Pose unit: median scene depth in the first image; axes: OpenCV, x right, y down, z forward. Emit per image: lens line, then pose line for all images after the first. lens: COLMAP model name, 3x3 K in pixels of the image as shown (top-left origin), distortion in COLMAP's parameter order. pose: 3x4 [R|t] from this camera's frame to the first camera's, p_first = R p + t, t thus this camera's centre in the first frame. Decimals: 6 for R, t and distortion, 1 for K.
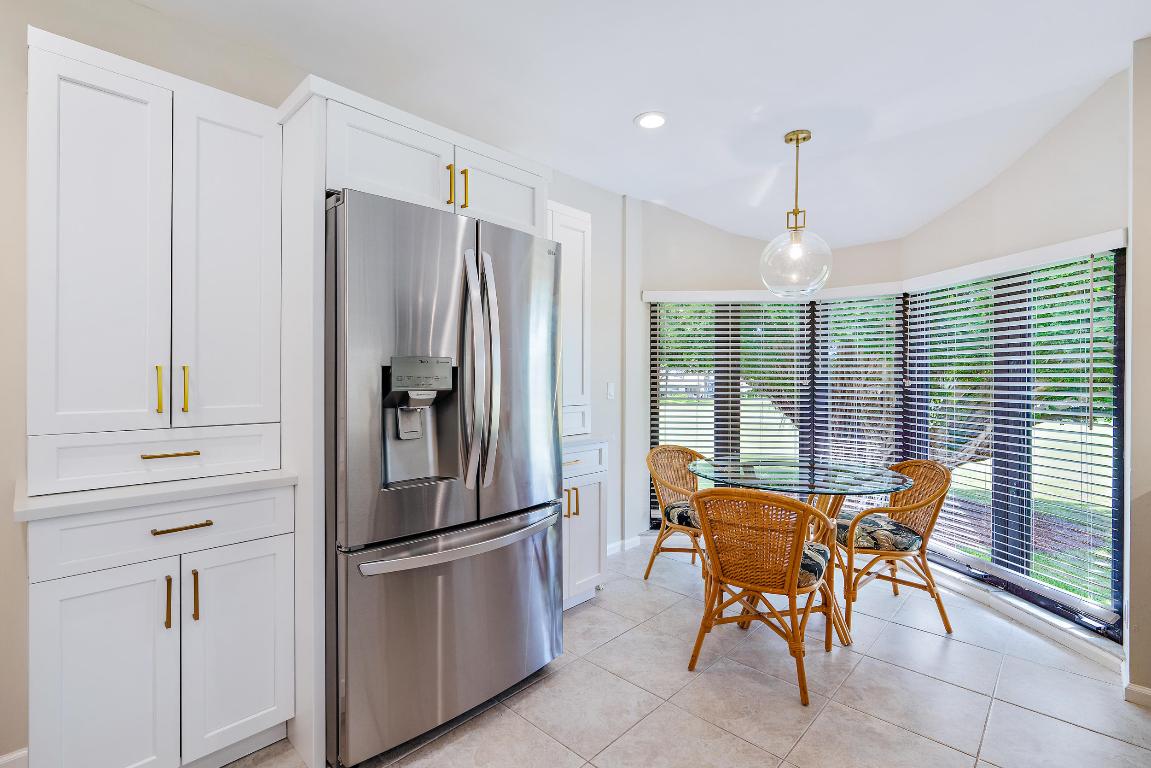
lens RADIAL K [[525.9, 0, 571.8], [0, 525.9, 379.6], [0, 0, 1]] dist [-0.003173, 0.001564]
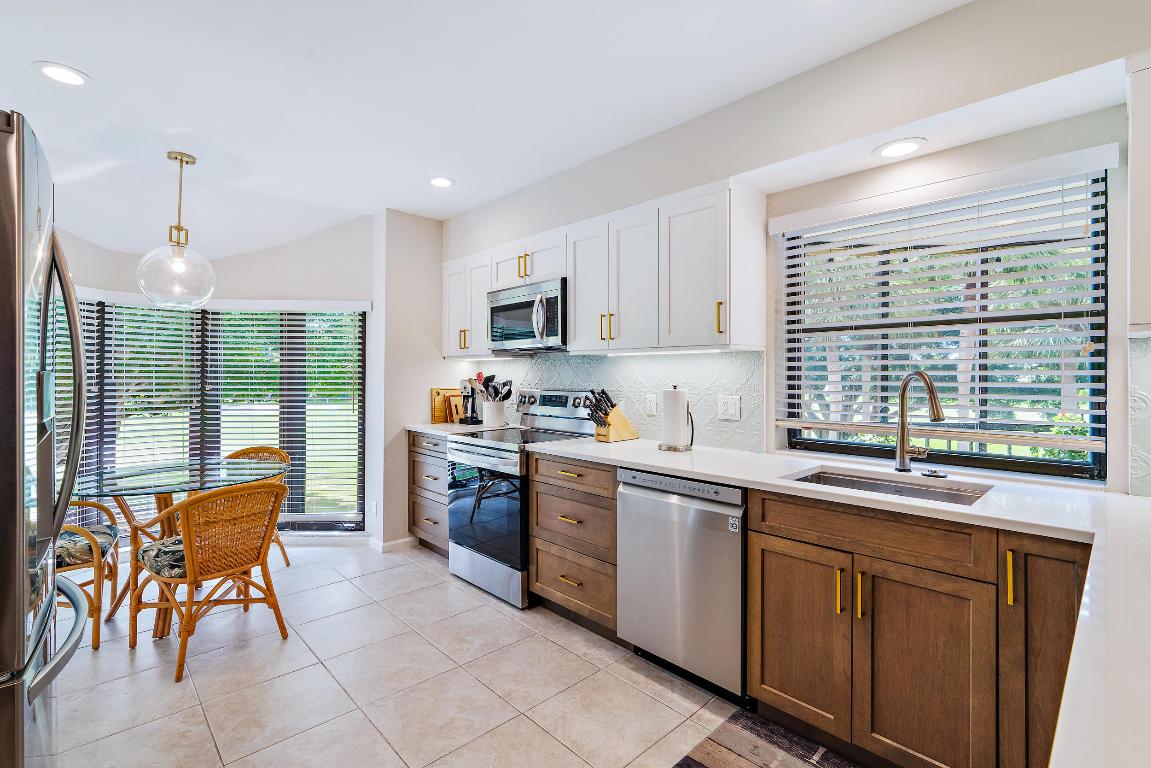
lens RADIAL K [[525.9, 0, 576.6], [0, 525.9, 376.9], [0, 0, 1]] dist [-0.003173, 0.001564]
pose [[0.042363, -0.003633, 0.999096, -0.592176], [-0.000006, 0.999993, 0.003636, -0.024866], [-0.999102, -0.000160, 0.042363, 0.159333]]
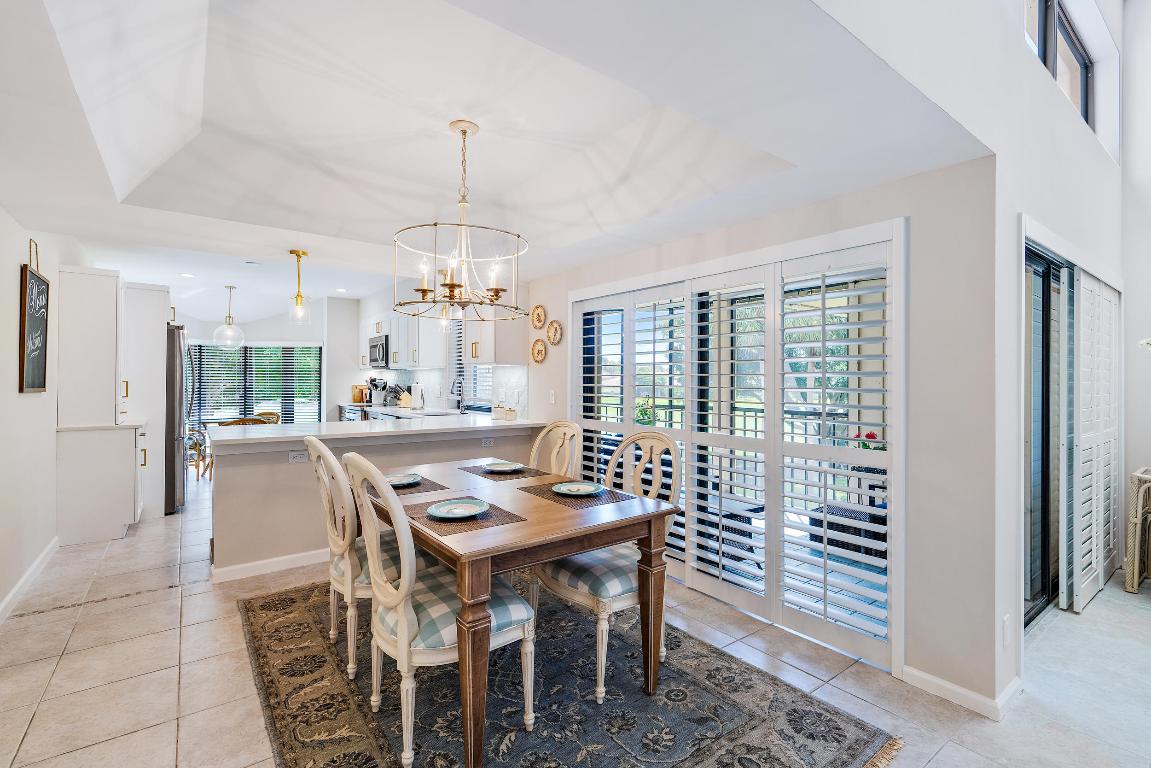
lens RADIAL K [[525.9, 0, 579.9], [0, 525.9, 382.9], [0, 0, 1]] dist [-0.003173, 0.001564]
pose [[0.154924, -0.004868, 0.987914, -1.815973], [-0.001375, 0.999986, 0.005143, -0.016407], [-0.987925, -0.002155, 0.154915, -1.063430]]
